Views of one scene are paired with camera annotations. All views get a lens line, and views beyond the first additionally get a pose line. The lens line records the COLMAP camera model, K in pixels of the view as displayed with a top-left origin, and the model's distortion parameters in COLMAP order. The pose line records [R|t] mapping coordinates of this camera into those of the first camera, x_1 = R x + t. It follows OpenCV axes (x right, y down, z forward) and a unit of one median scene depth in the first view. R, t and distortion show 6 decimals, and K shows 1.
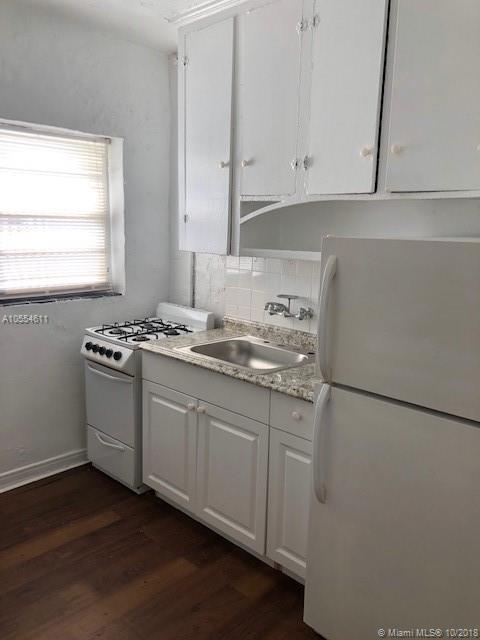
lens RADIAL K [[524.7, 0, 240.0], [0, 524.7, 320.0], [0, 0, 1]] dist [0.020358, -0.004899]
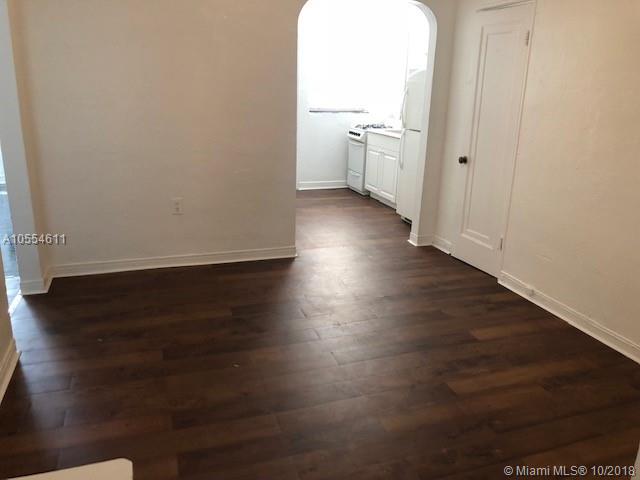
lens RADIAL K [[524.7, 0, 320.0], [0, 524.7, 240.0], [0, 0, 1]] dist [0.020358, -0.004899]
pose [[0.893842, 0.125910, -0.430341, 0.694450], [-0.085871, 0.990068, 0.111317, 0.287587], [0.440083, -0.062546, 0.895776, -1.257462]]
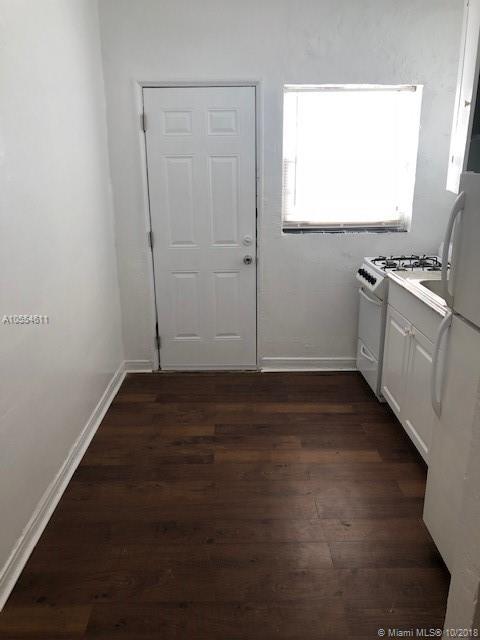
lens RADIAL K [[524.7, 0, 240.0], [0, 524.7, 320.0], [0, 0, 1]] dist [0.020358, -0.004899]
pose [[0.707947, 0.173368, -0.684657, 0.367498], [-0.103663, 0.984412, 0.142082, 0.016605], [0.698617, -0.029613, 0.714883, -0.055033]]
